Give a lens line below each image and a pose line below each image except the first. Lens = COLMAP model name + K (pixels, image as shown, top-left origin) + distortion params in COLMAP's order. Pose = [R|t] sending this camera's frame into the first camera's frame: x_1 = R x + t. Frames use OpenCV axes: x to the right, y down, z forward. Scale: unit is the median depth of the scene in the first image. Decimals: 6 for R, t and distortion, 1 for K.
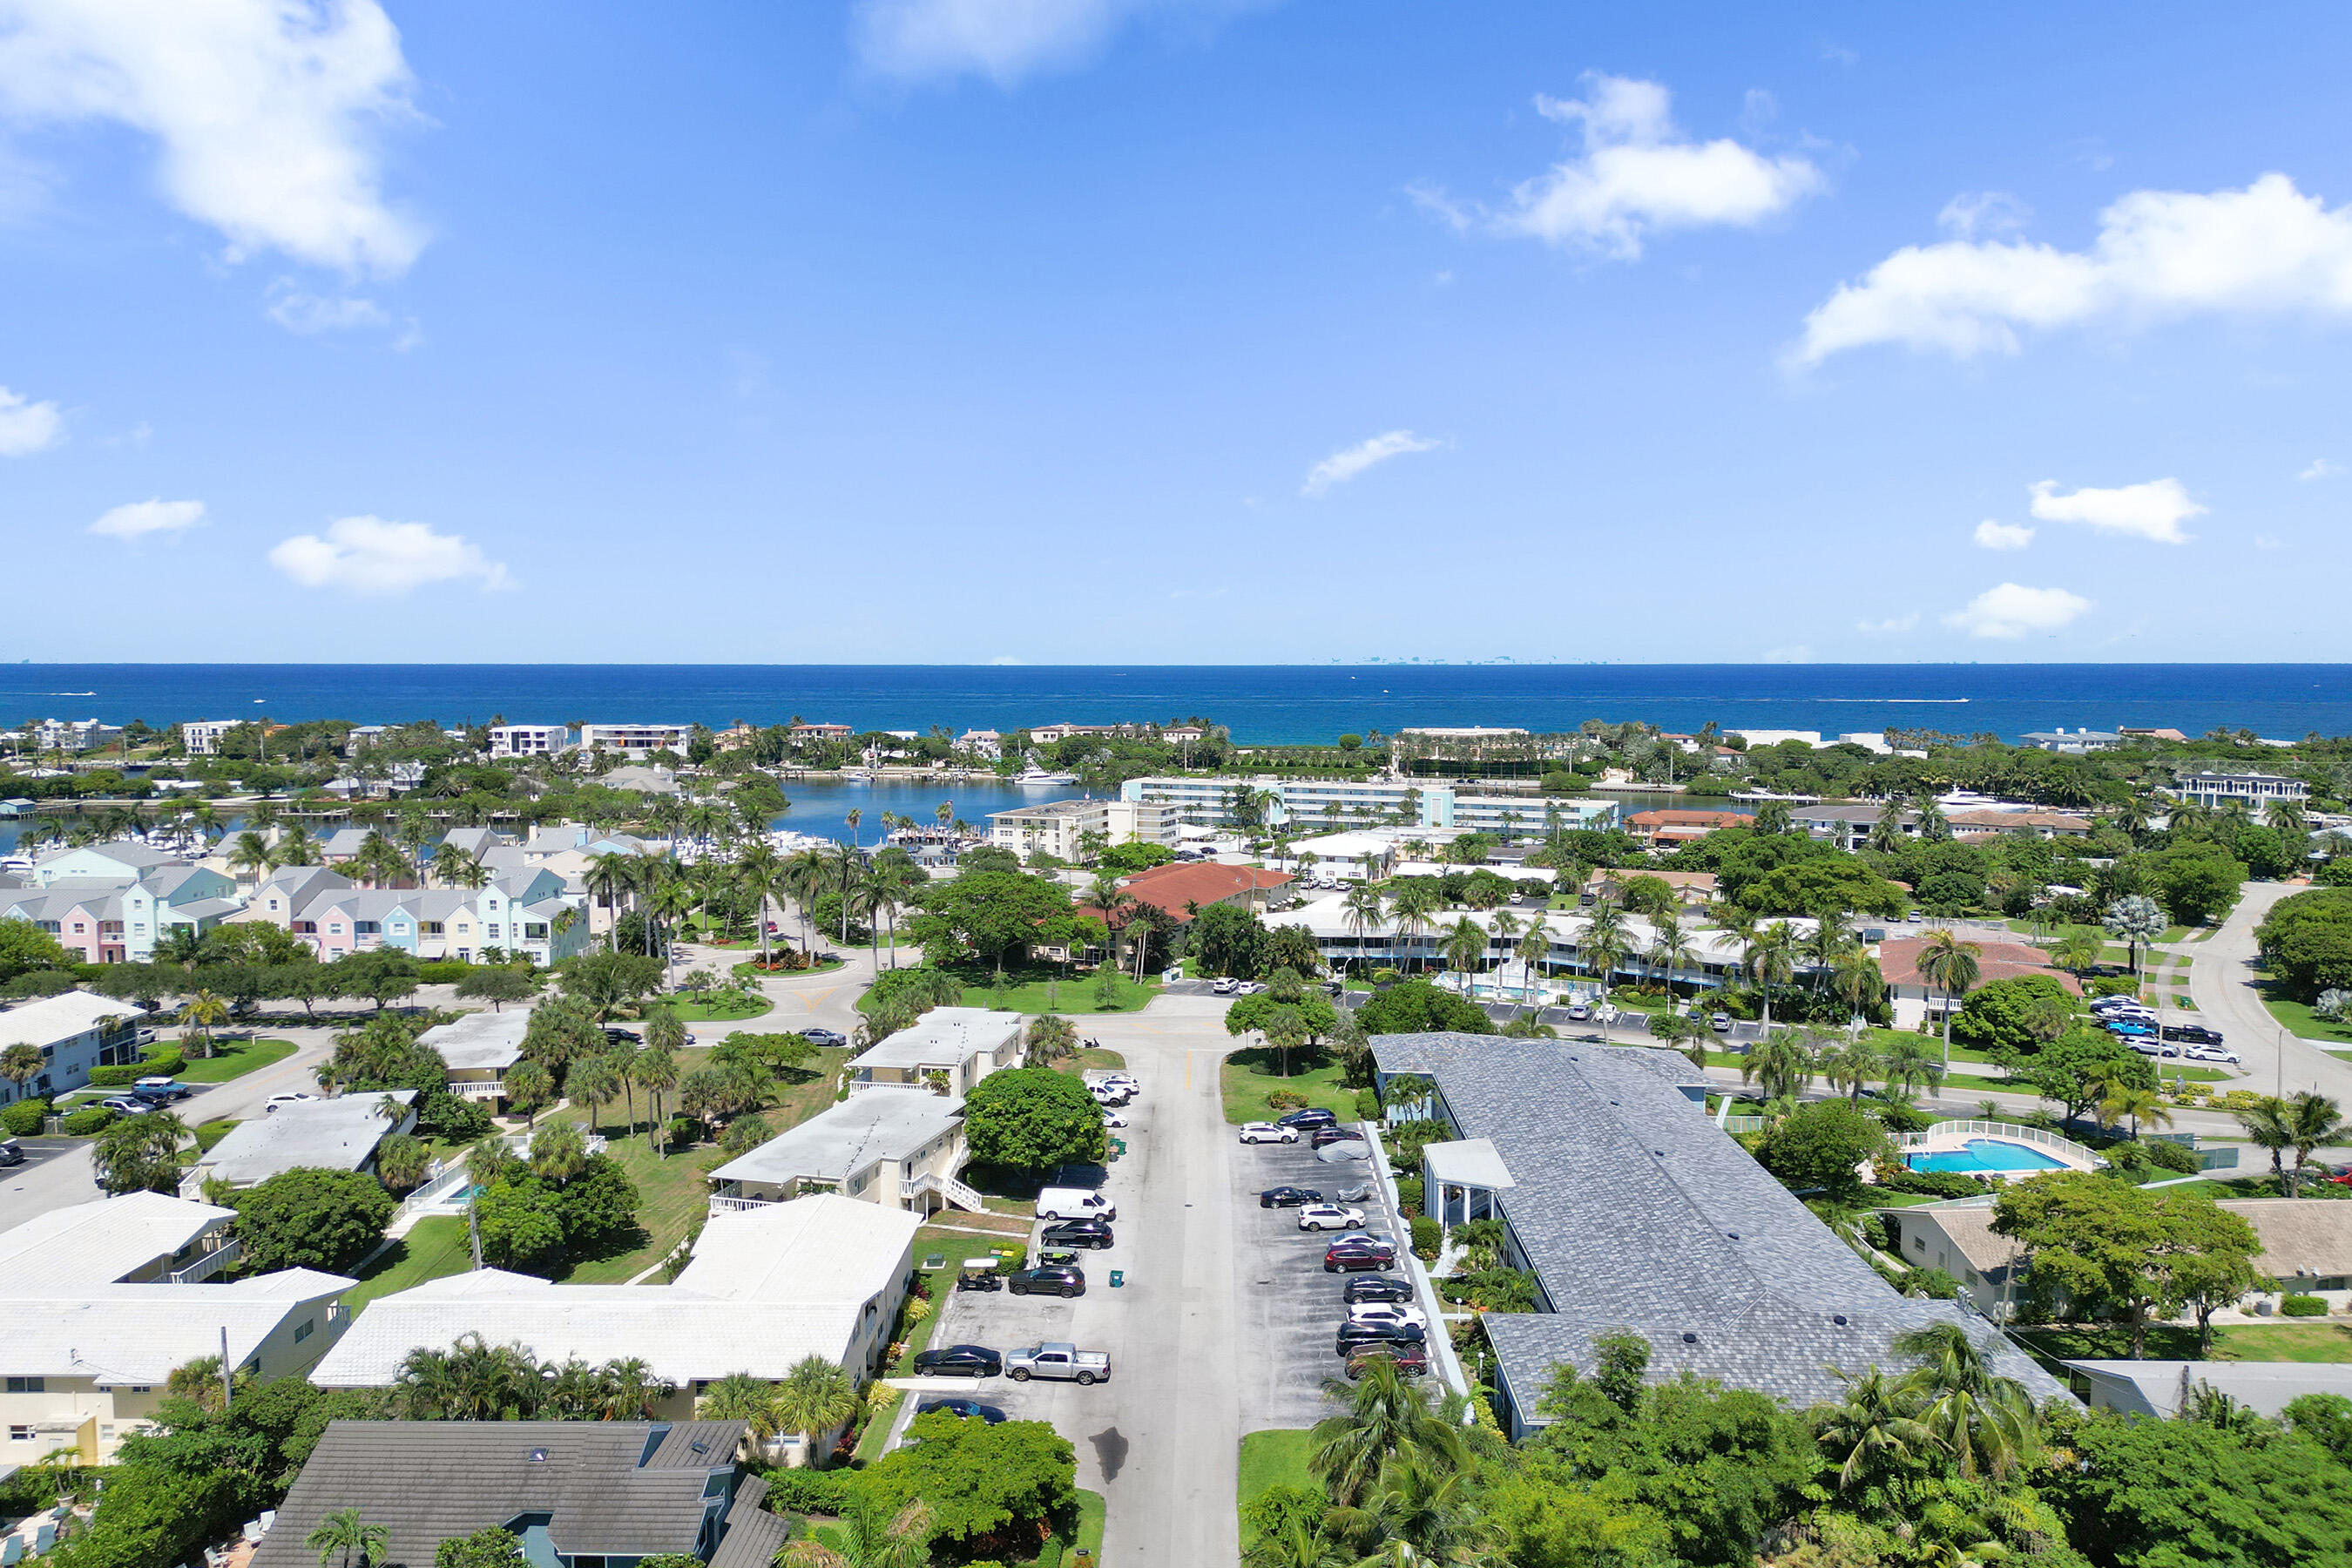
lens RADIAL K [[1662.7, 0, 1162.8], [0, 1662.7, 755.7], [0, 0, 1]] dist [0.069431, -0.073392]
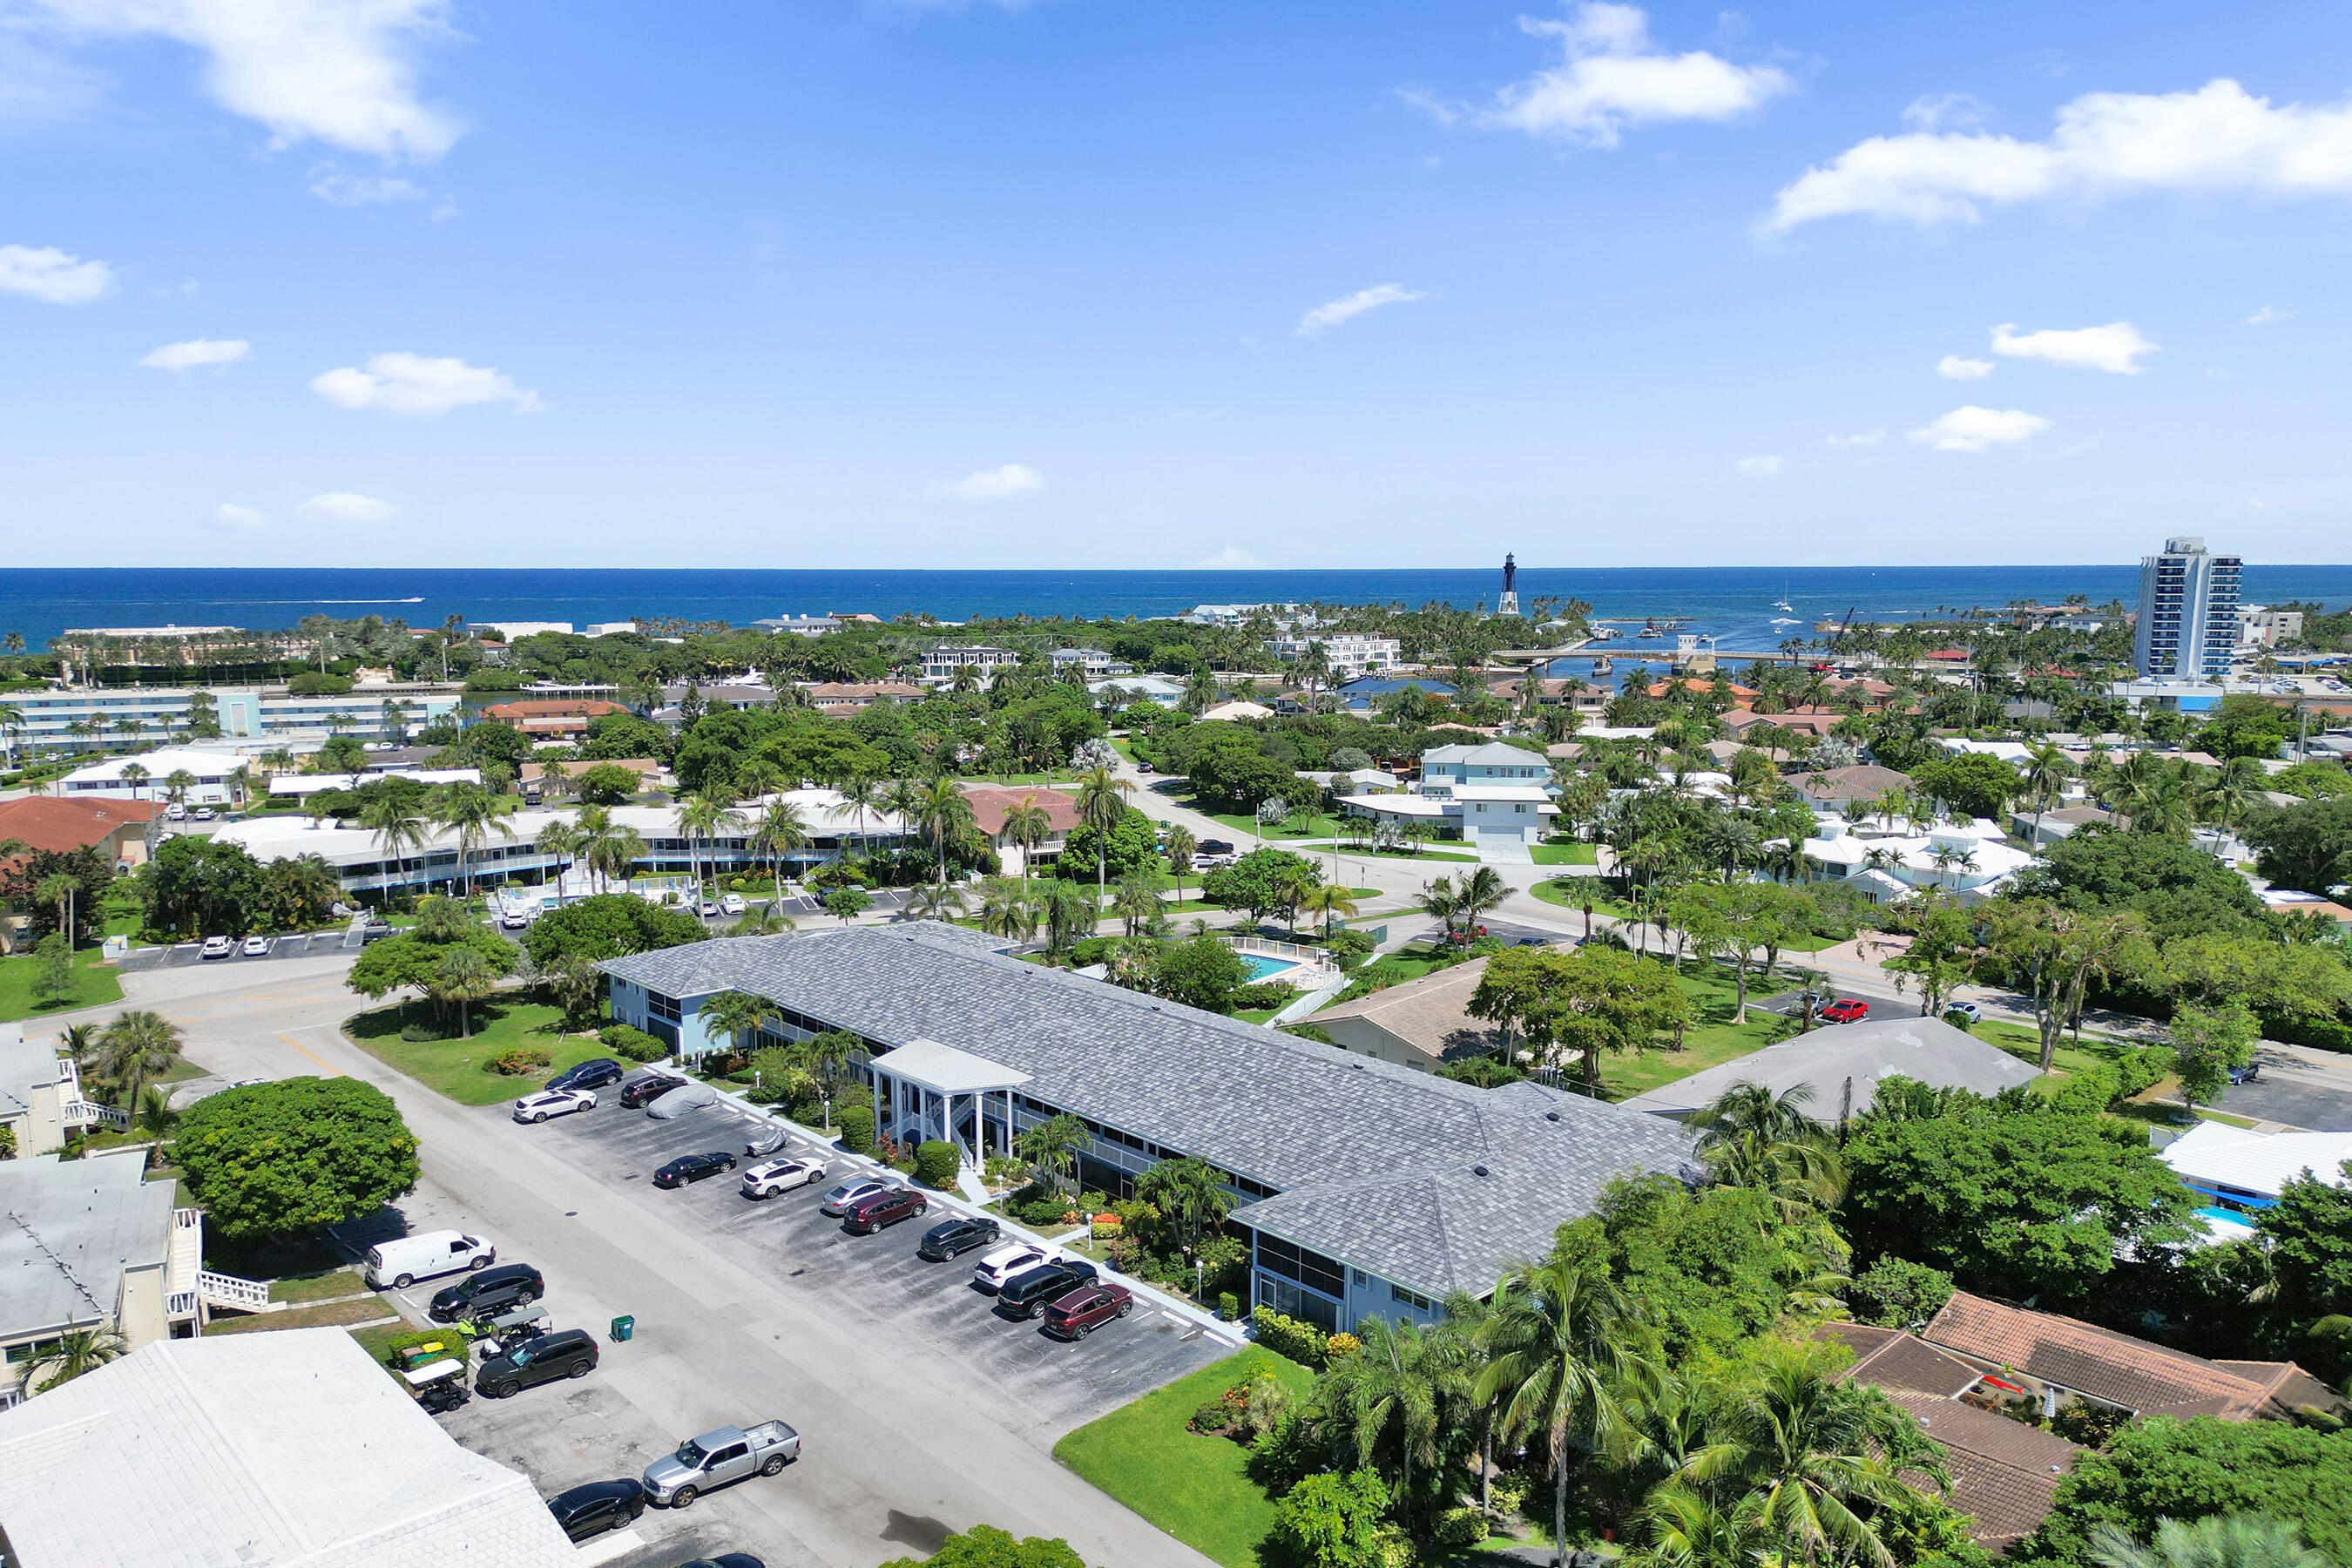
lens RADIAL K [[1674.3, 0, 1149.1], [0, 1674.3, 781.9], [0, 0, 1]] dist [0.073465, -0.077987]
pose [[0.720911, -0.088523, 0.687351, -0.147655], [0.038495, 0.995392, 0.087820, 0.013193], [-0.691958, -0.036851, 0.720996, 0.150271]]
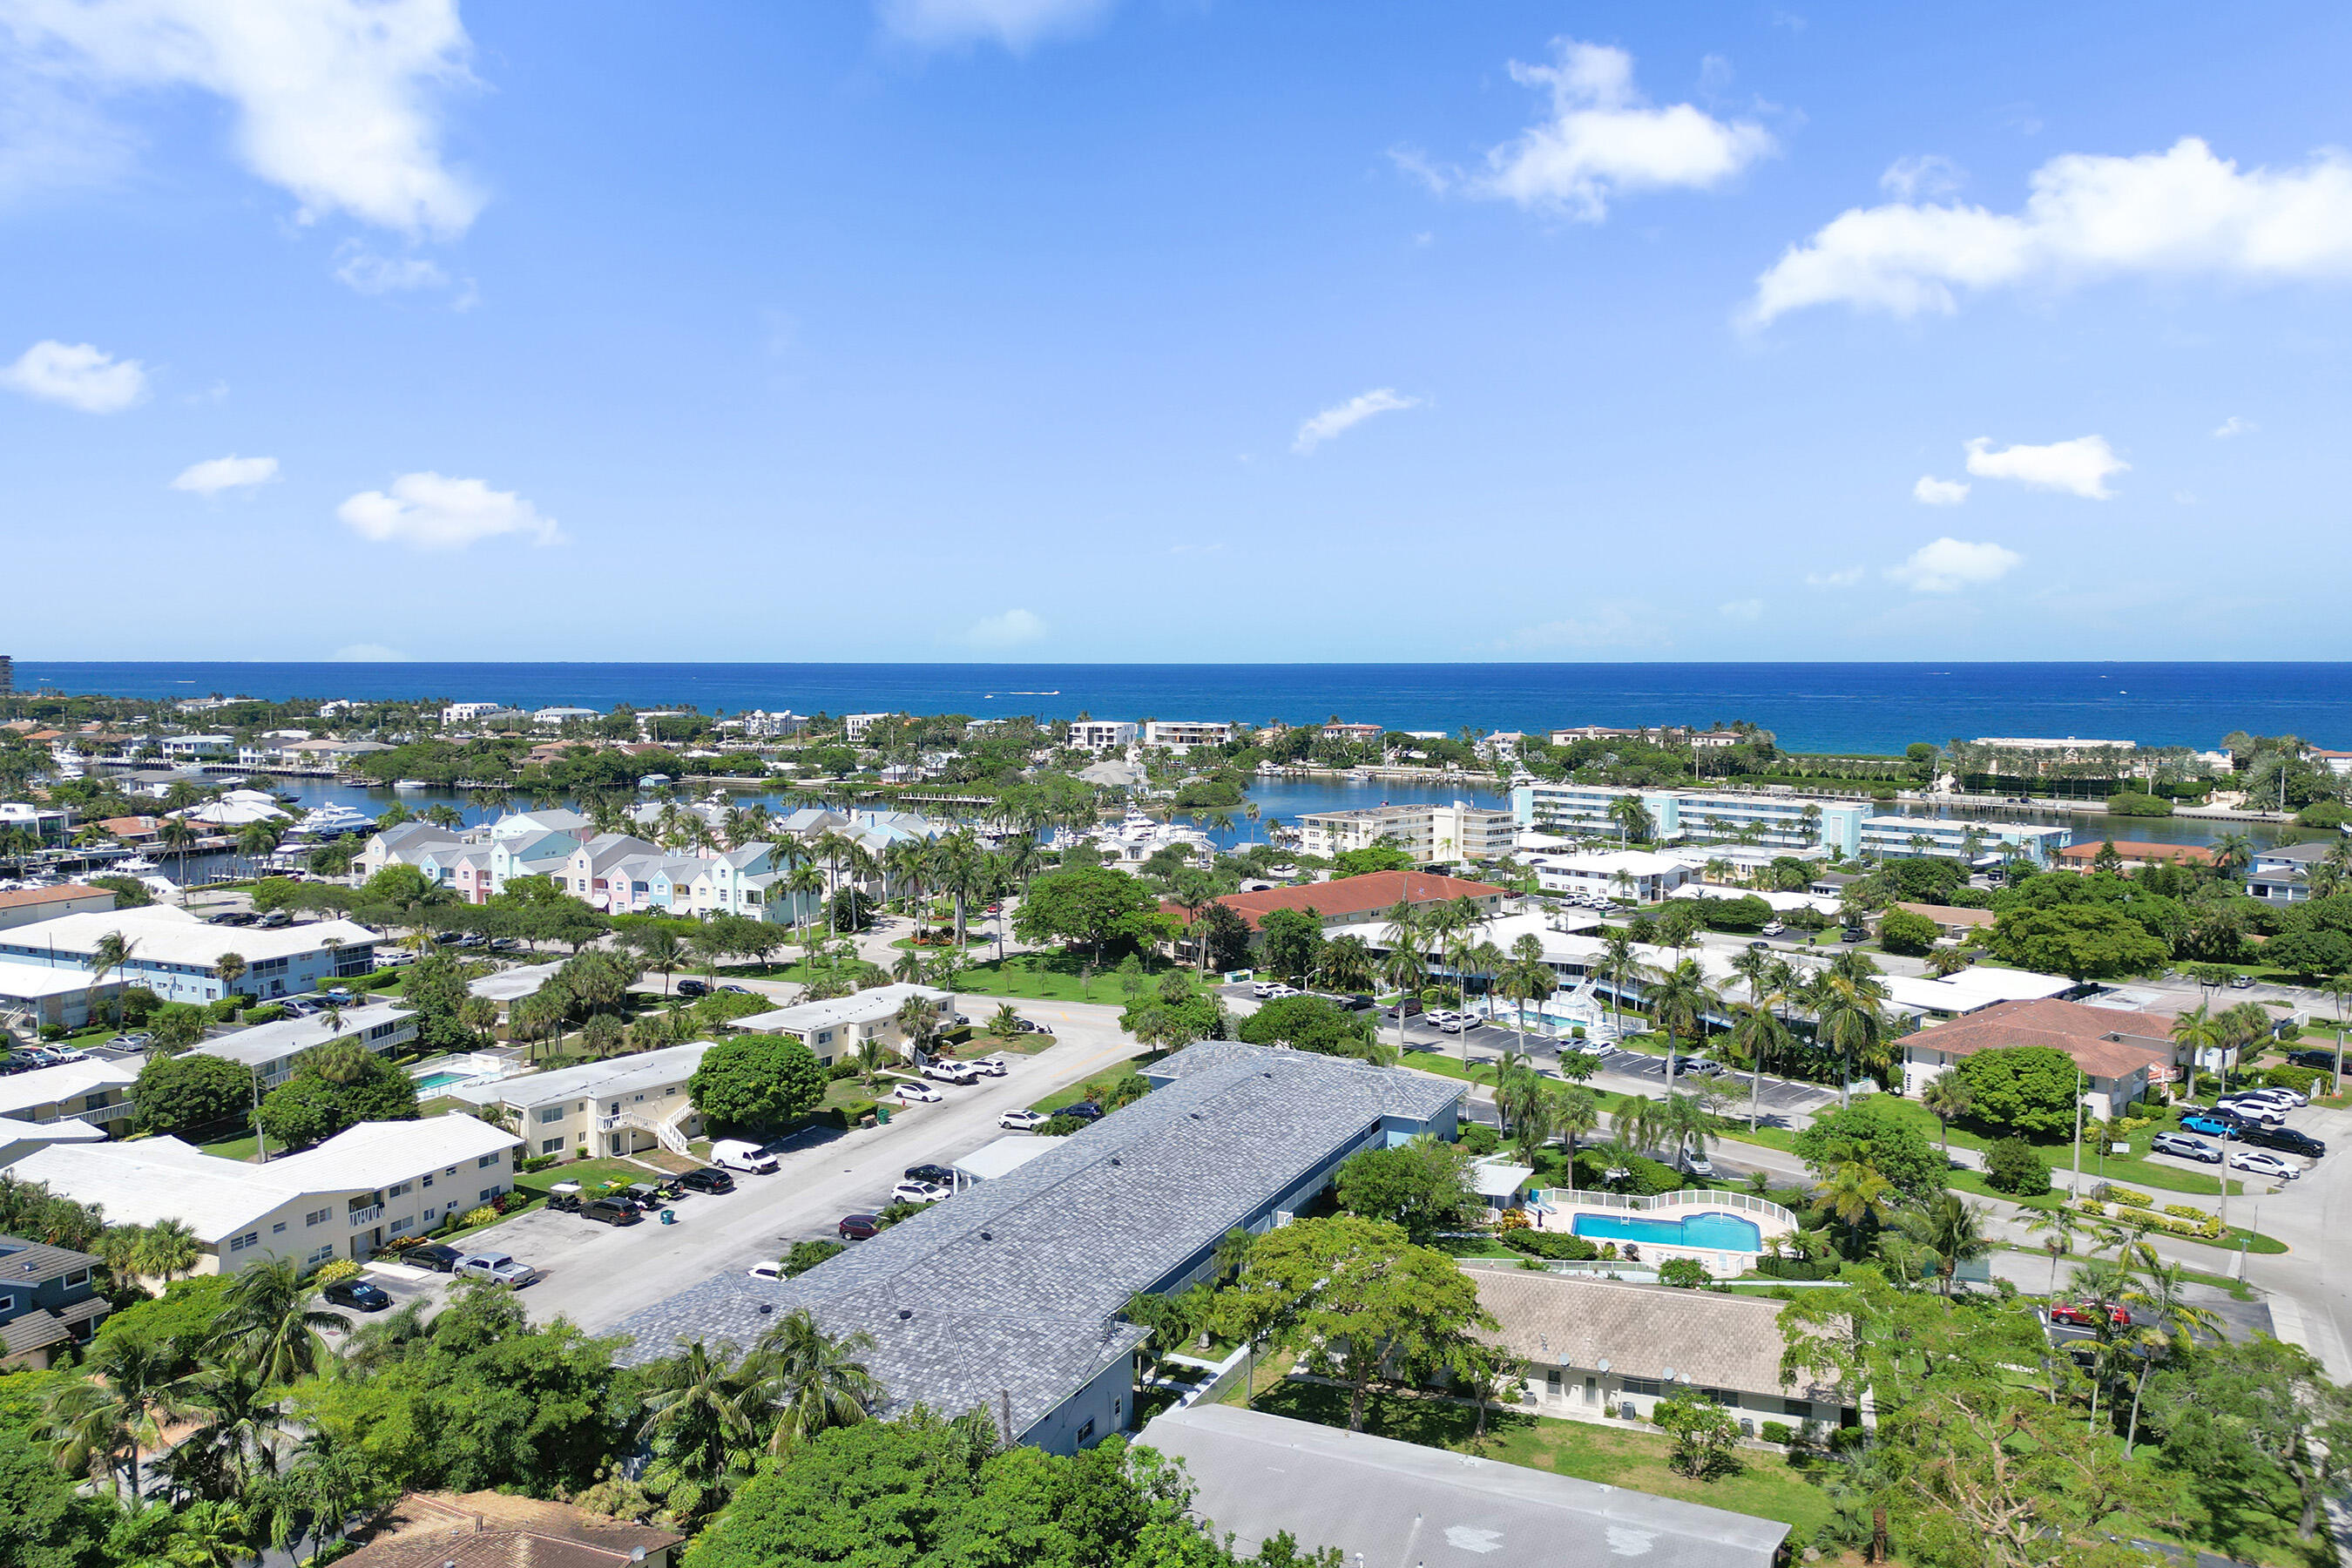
lens RADIAL K [[1662.7, 0, 1162.8], [0, 1662.7, 755.7], [0, 0, 1]] dist [0.069431, -0.073392]
pose [[0.915805, 0.023044, -0.400961, 0.321465], [-0.022661, 0.999727, 0.005697, -0.007515], [0.400983, 0.003868, 0.916078, 0.036204]]
